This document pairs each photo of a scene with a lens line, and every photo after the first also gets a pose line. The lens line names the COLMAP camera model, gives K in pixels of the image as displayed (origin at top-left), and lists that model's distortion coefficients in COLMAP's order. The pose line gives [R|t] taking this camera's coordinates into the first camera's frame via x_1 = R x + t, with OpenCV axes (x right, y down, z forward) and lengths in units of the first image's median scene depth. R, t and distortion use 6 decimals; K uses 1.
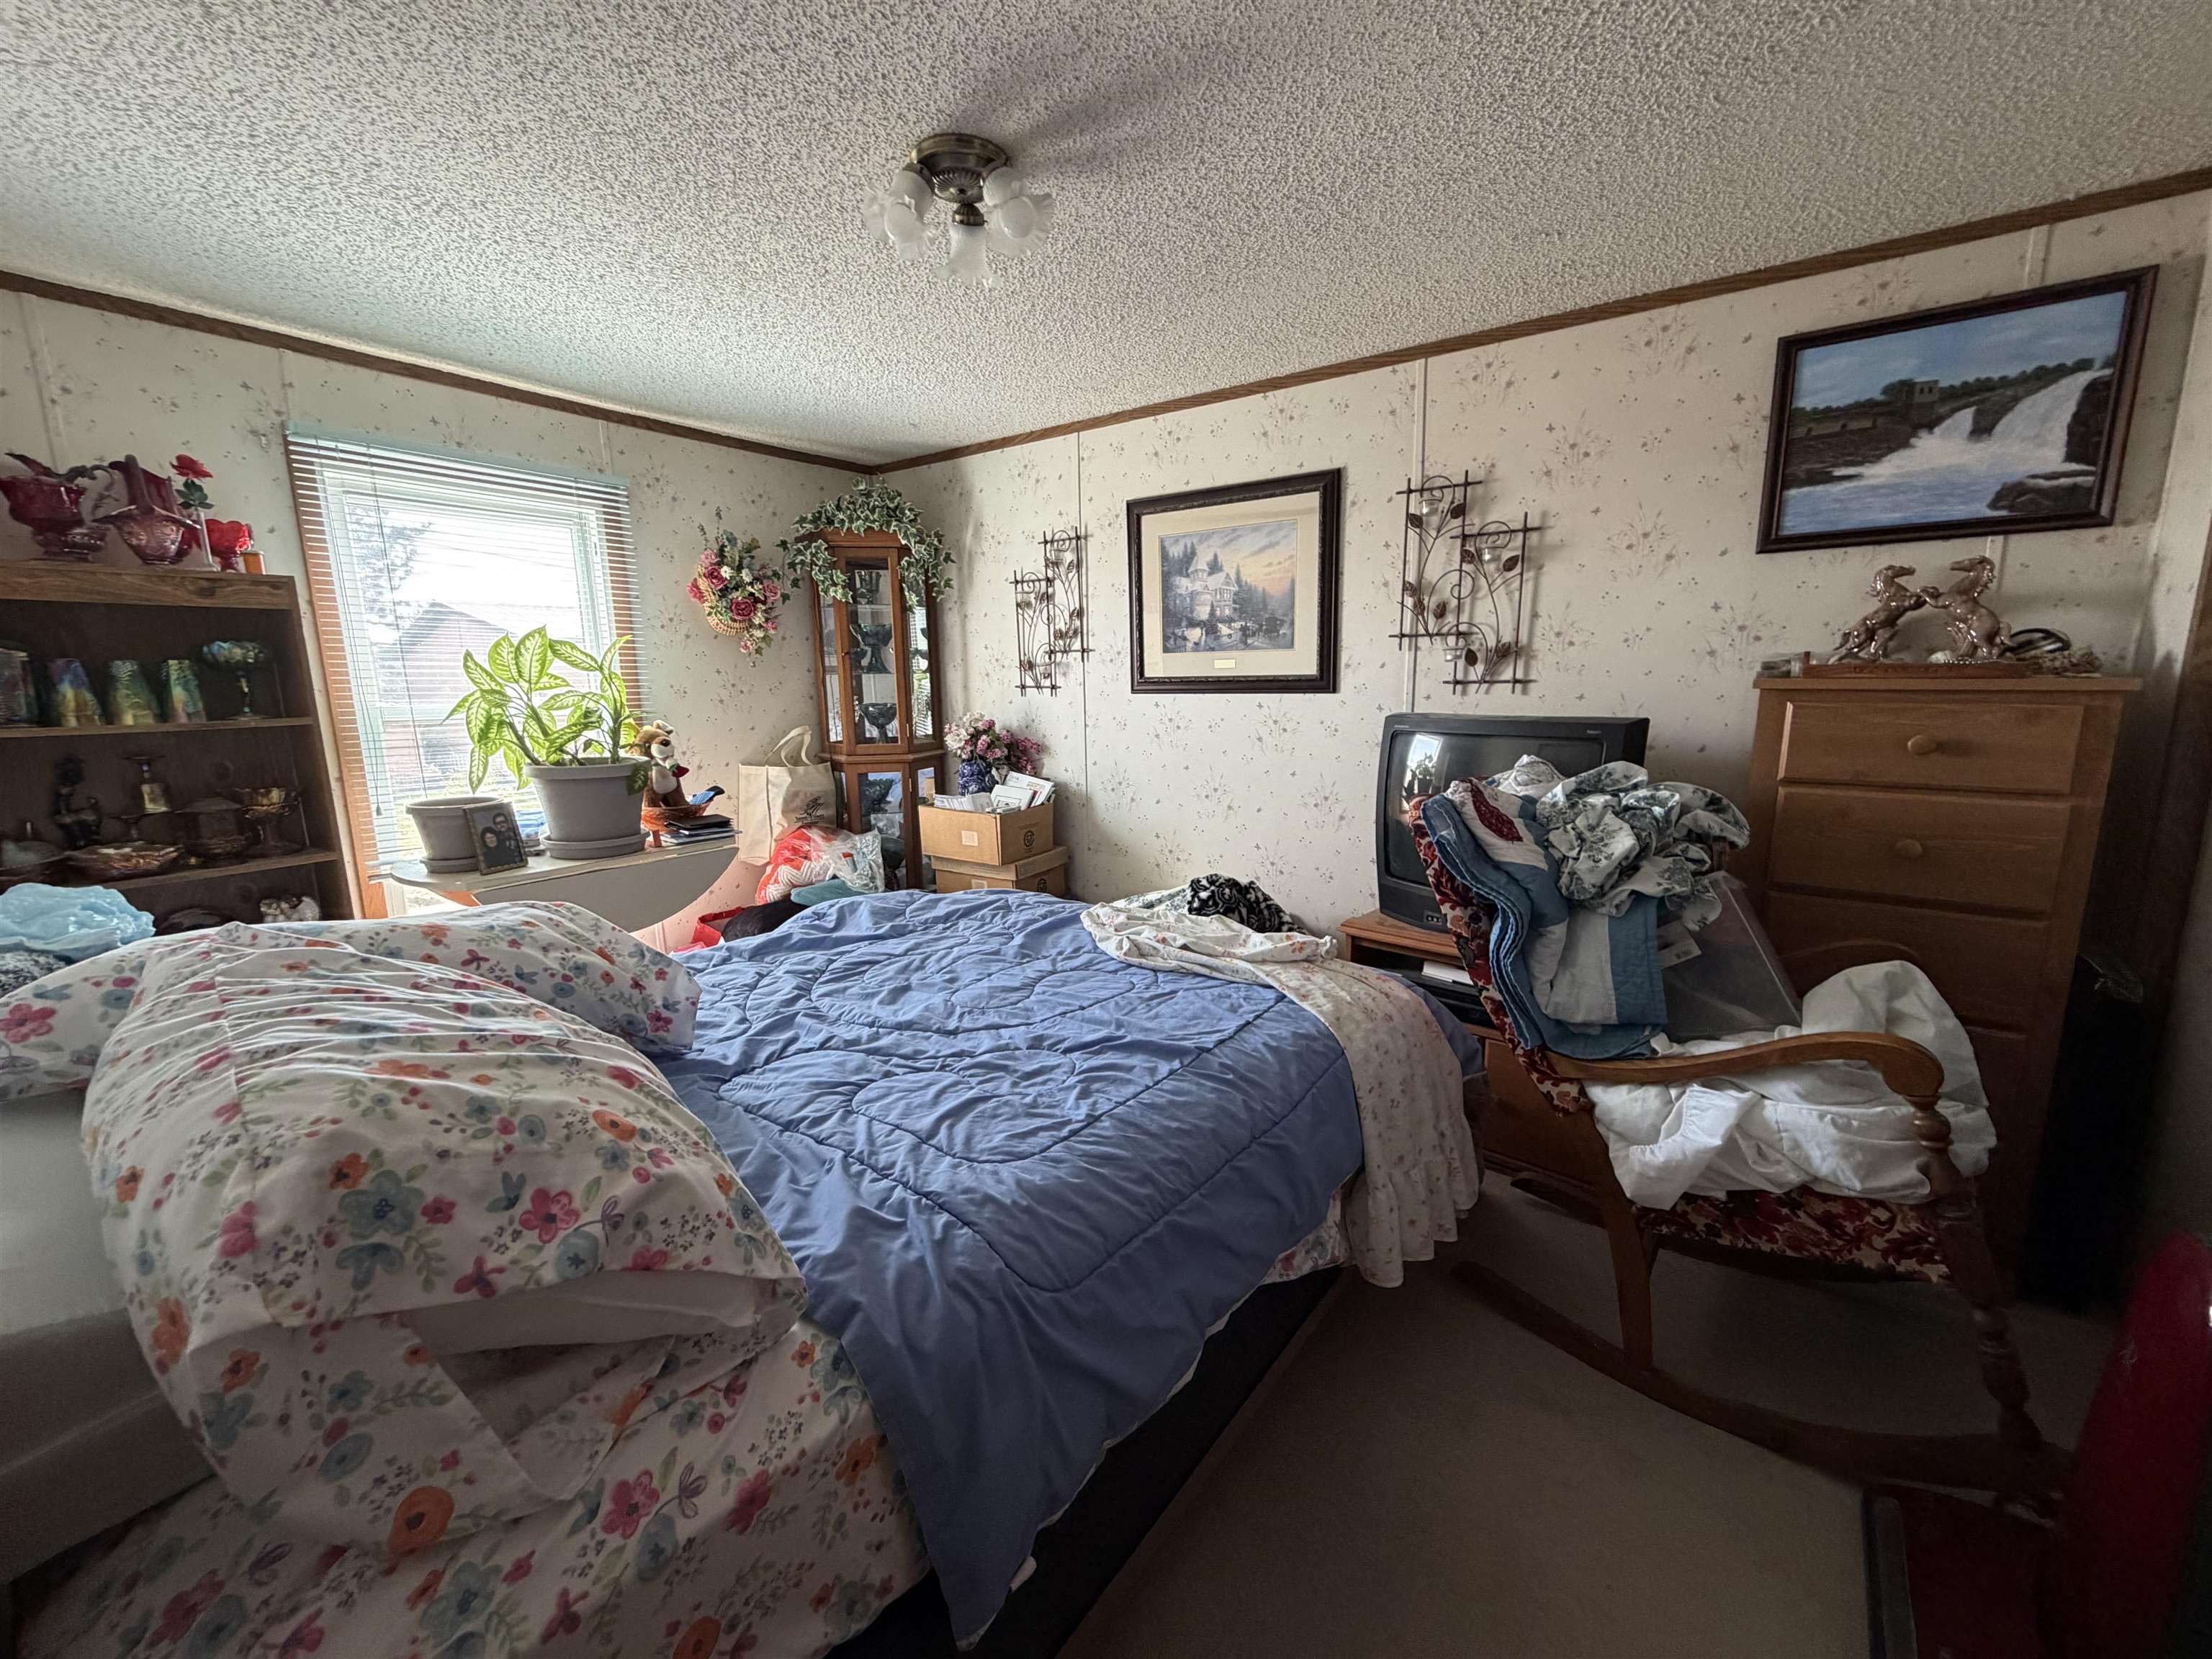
lens RADIAL K [[883.0, 0, 1106.0], [0, 883.0, 829.5], [0, 0, 1]] dist [0.000352, -0.000198]
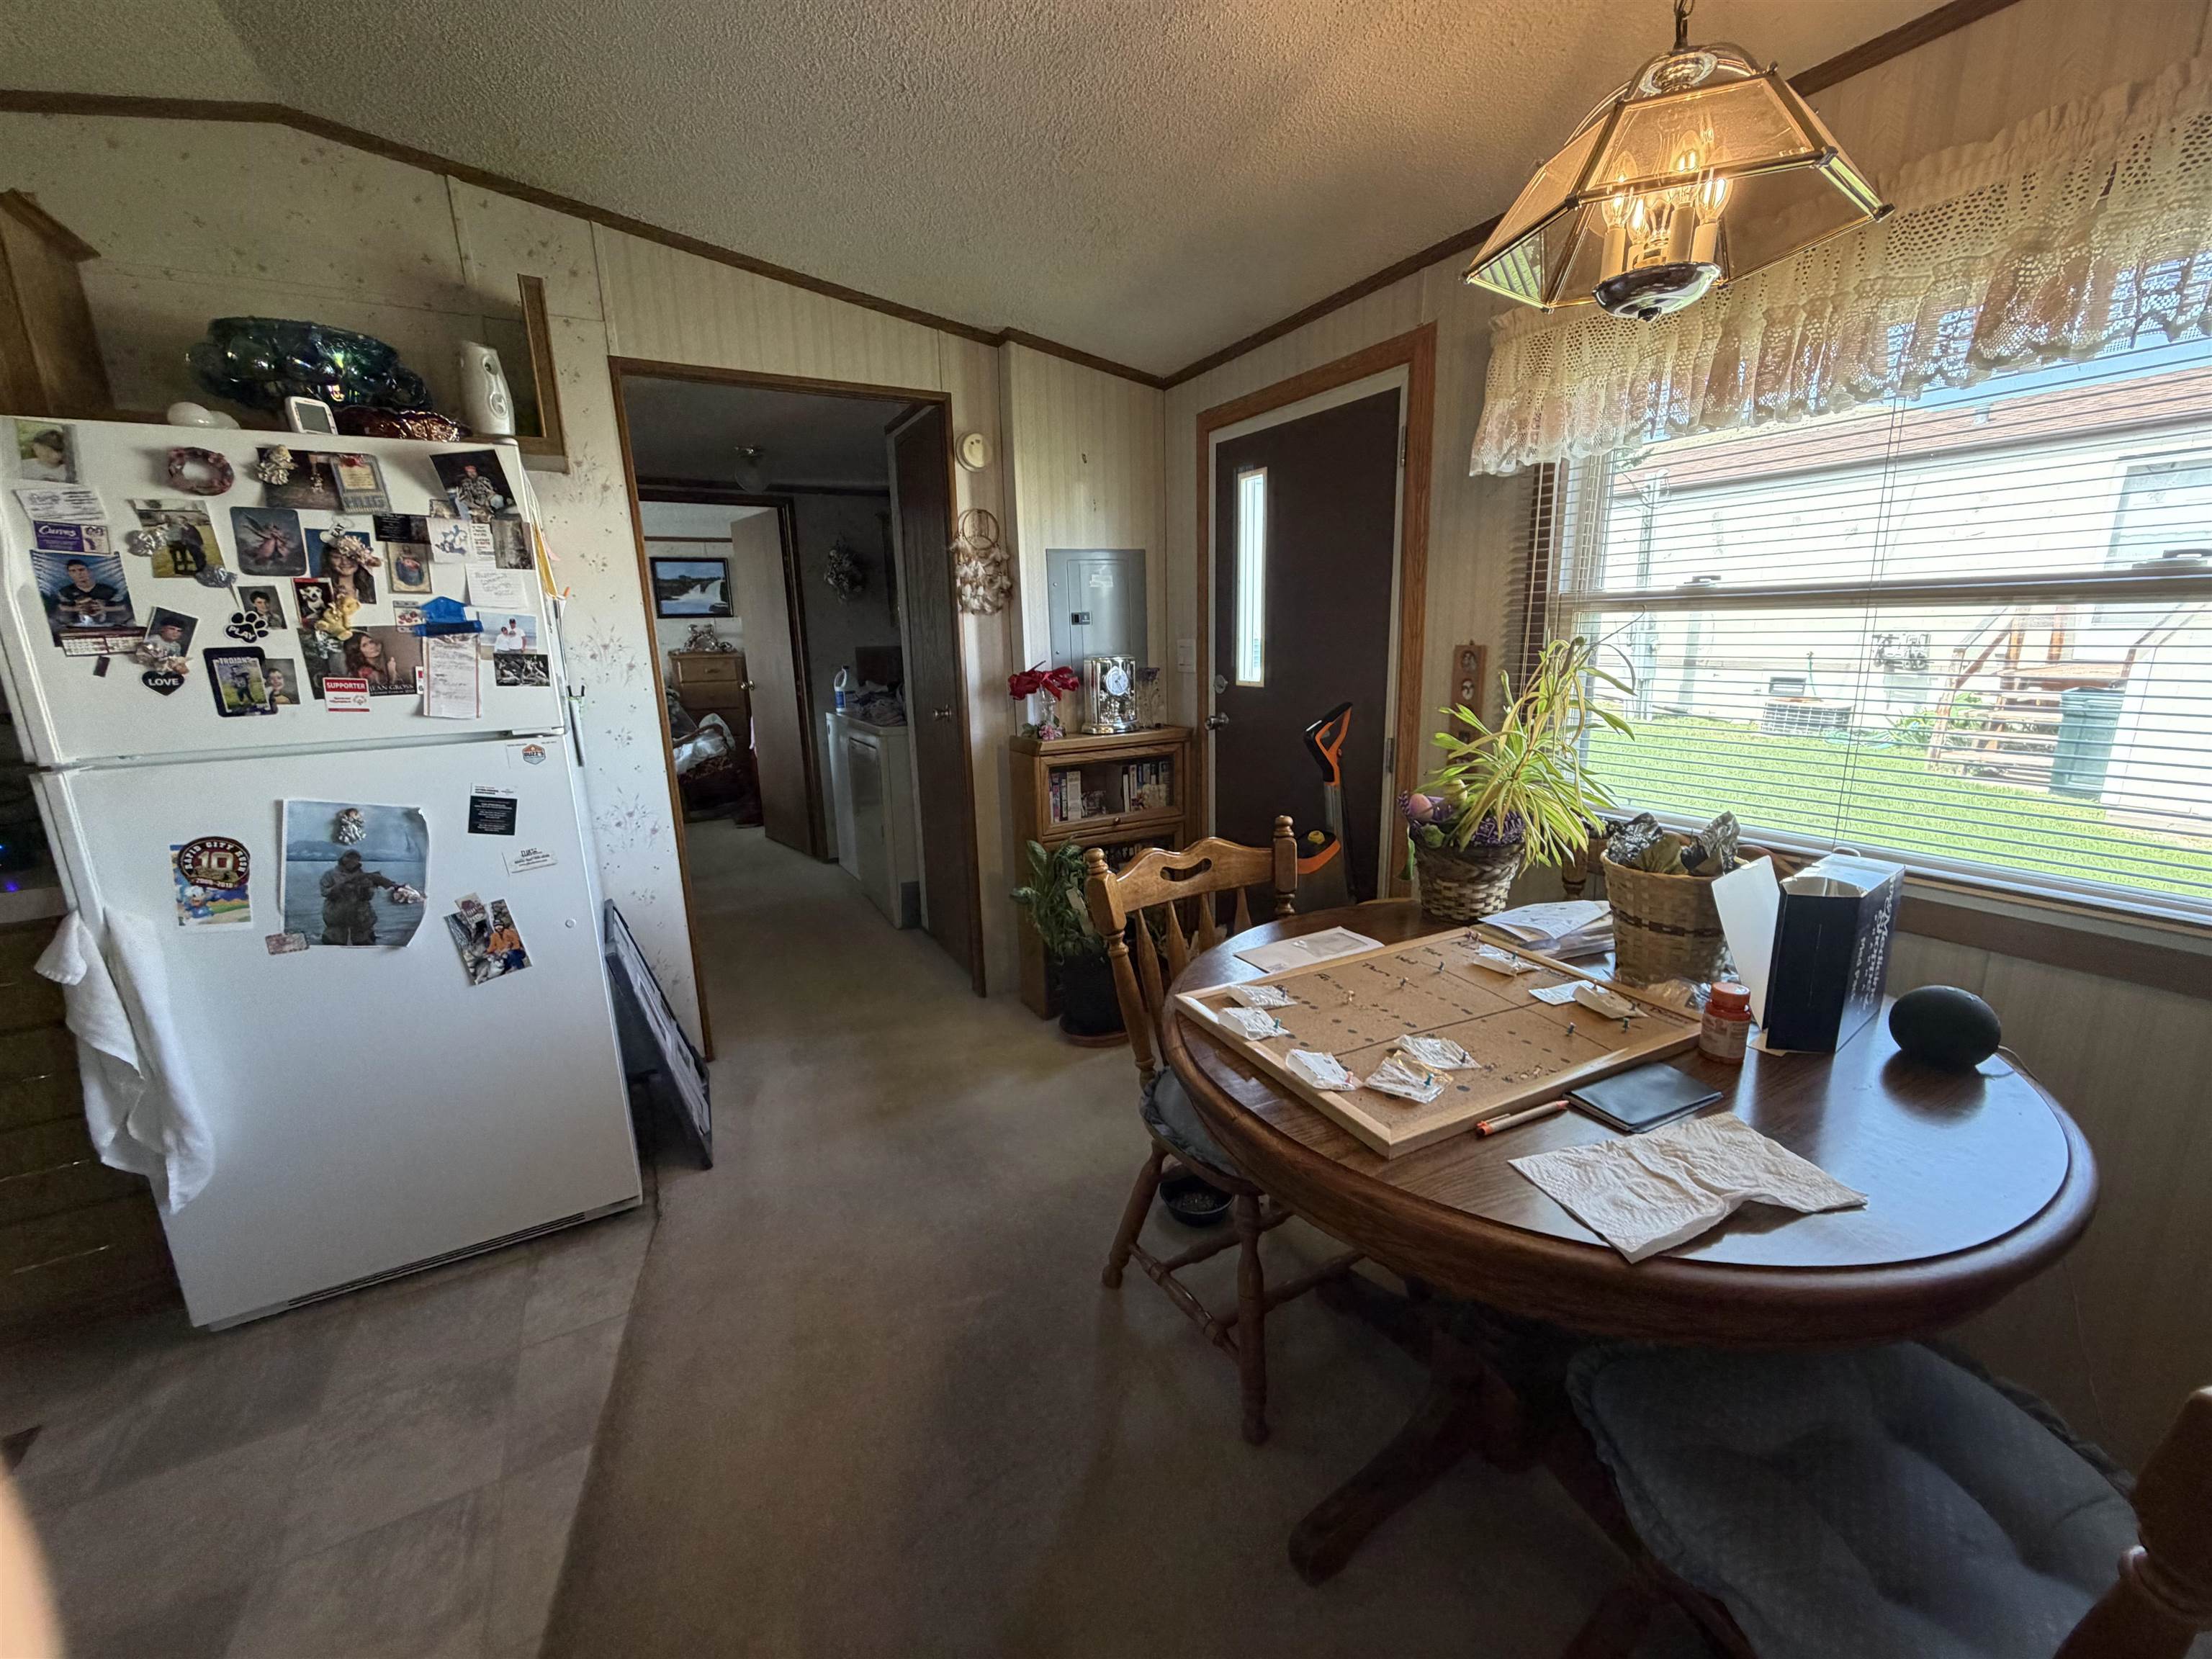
lens RADIAL K [[883.0, 0, 1106.0], [0, 883.0, 829.5], [0, 0, 1]] dist [0.000352, -0.000198]
pose [[0.417732, -0.196606, 0.887043, -1.997075], [0.174326, 0.975511, 0.134120, 0.375473], [-0.891690, 0.098608, 0.441776, -2.282361]]
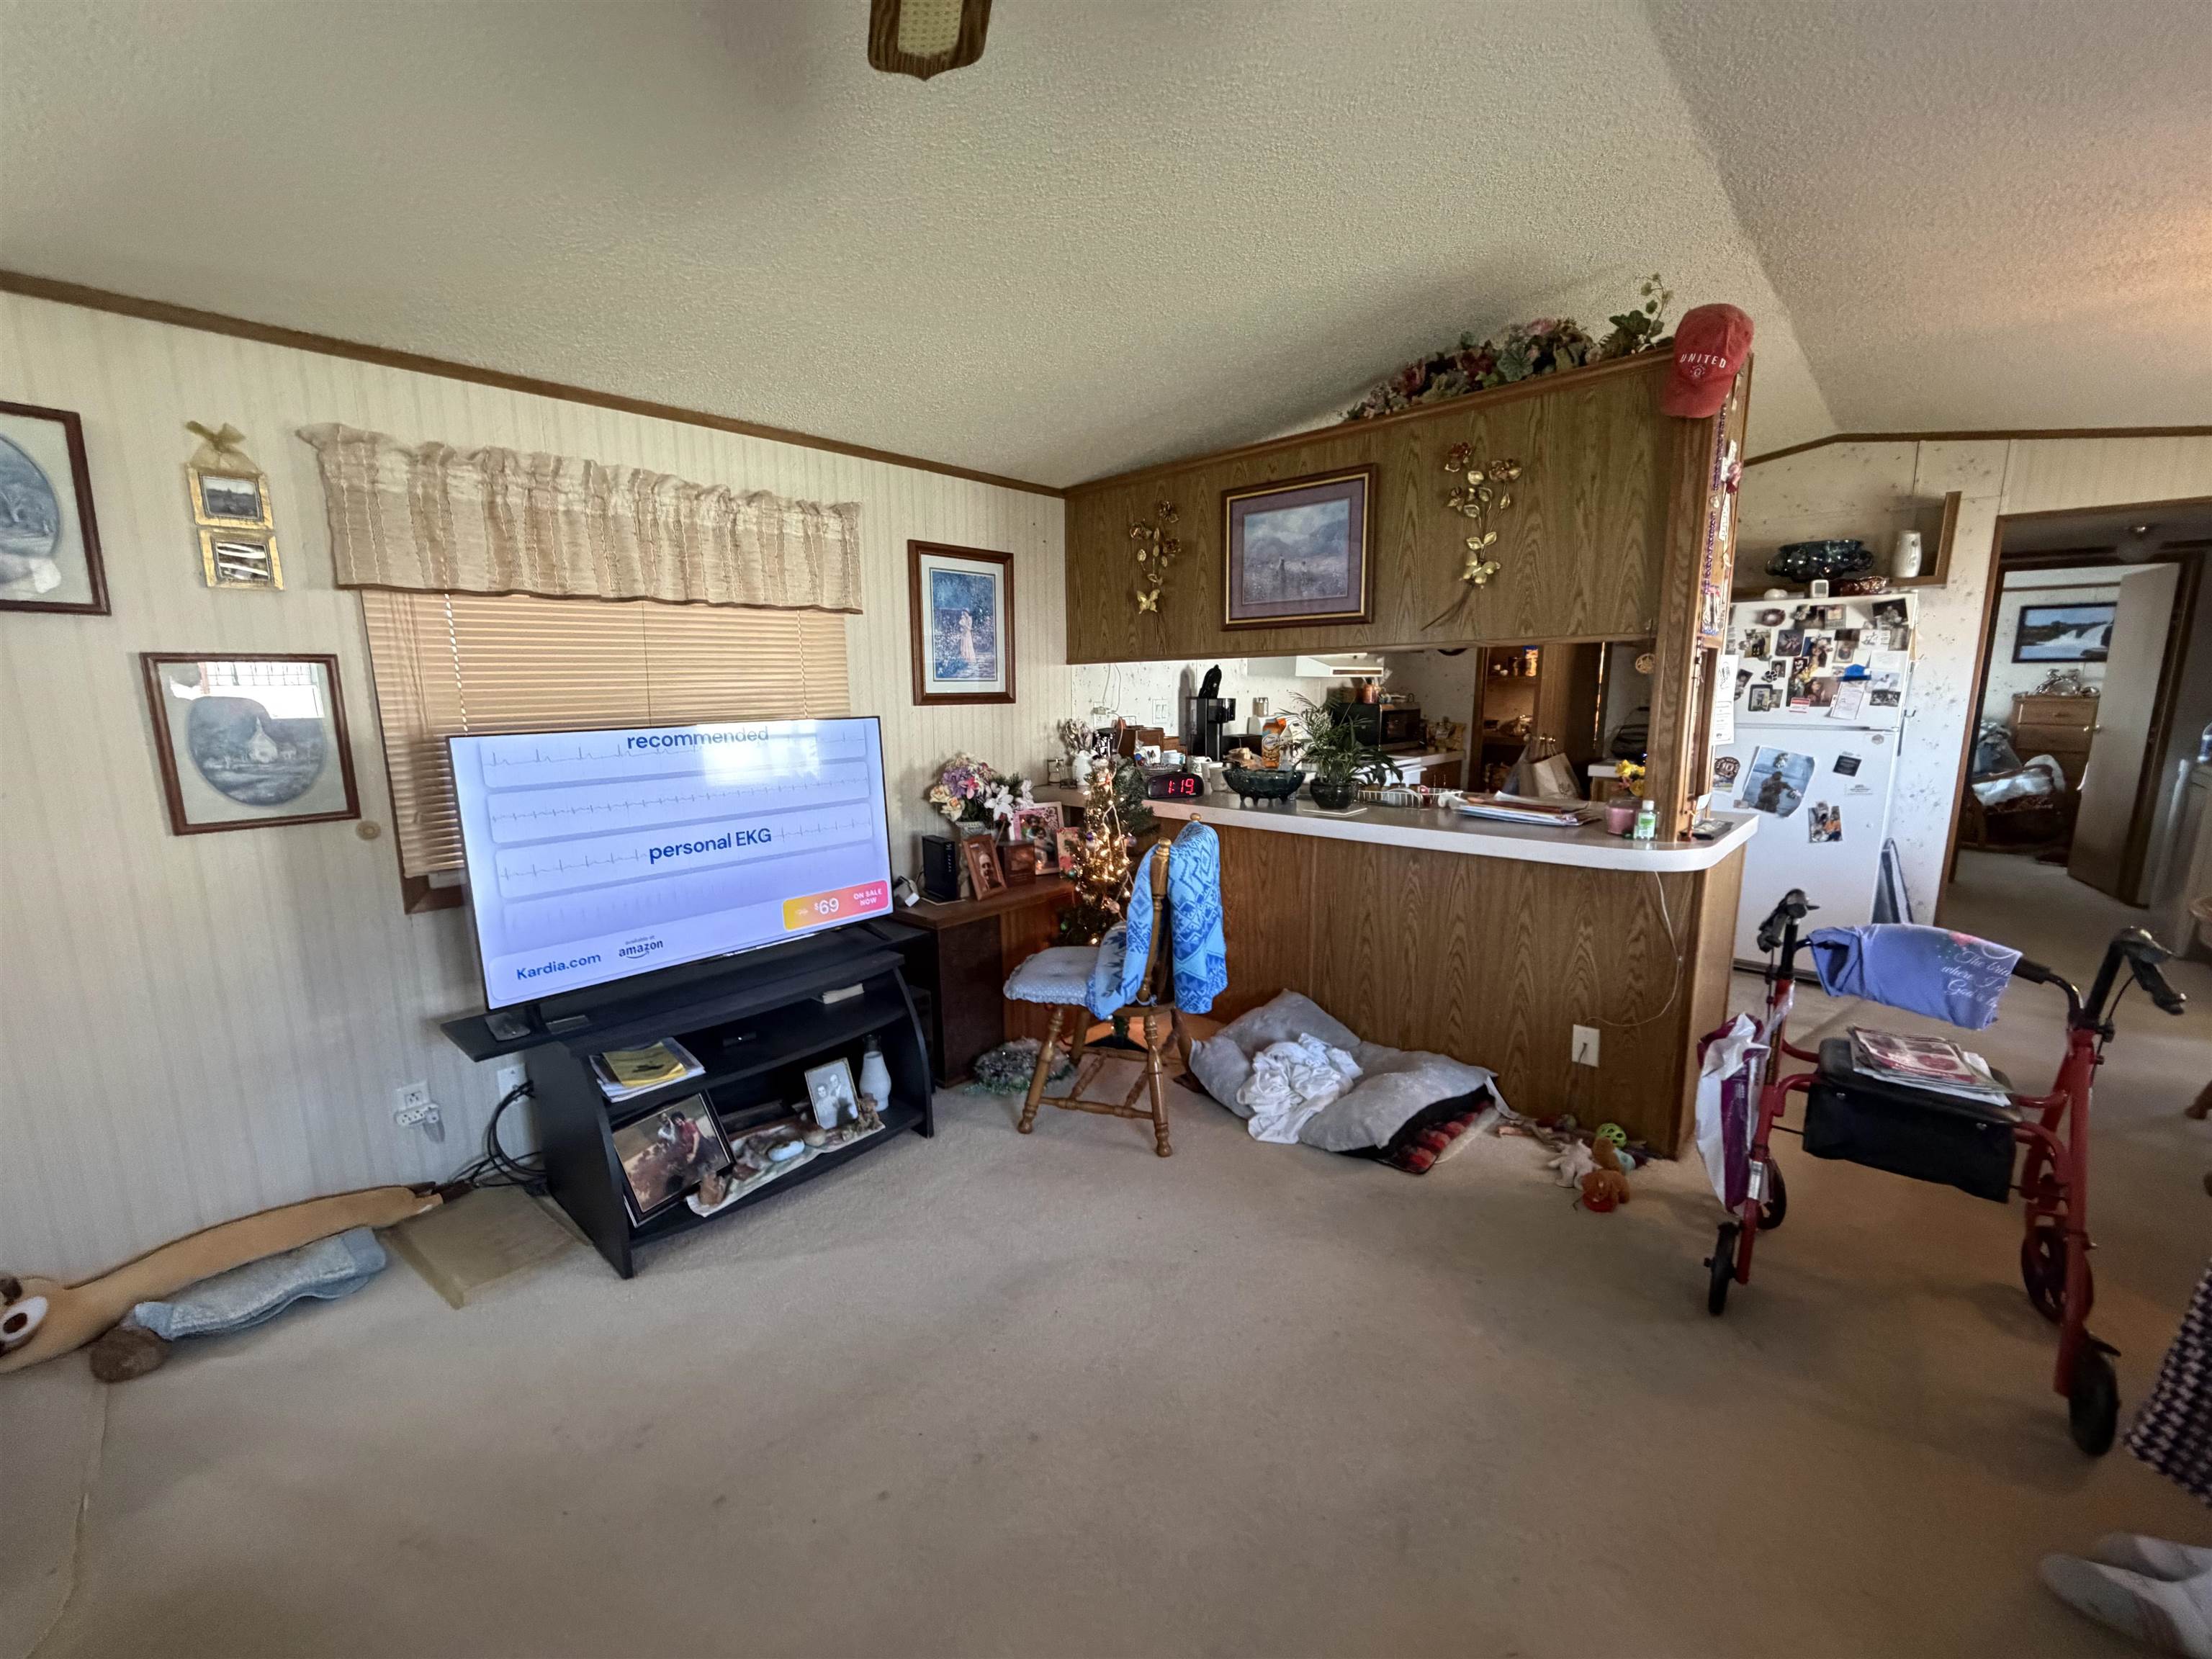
lens RADIAL K [[883.0, 0, 1106.0], [0, 883.0, 829.5], [0, 0, 1]] dist [0.000352, -0.000198]
pose [[0.992213, 0.035231, -0.119467, -2.879973], [-0.035846, 0.999353, -0.003003, 0.590646], [0.119284, 0.007262, 0.992834, -3.506596]]
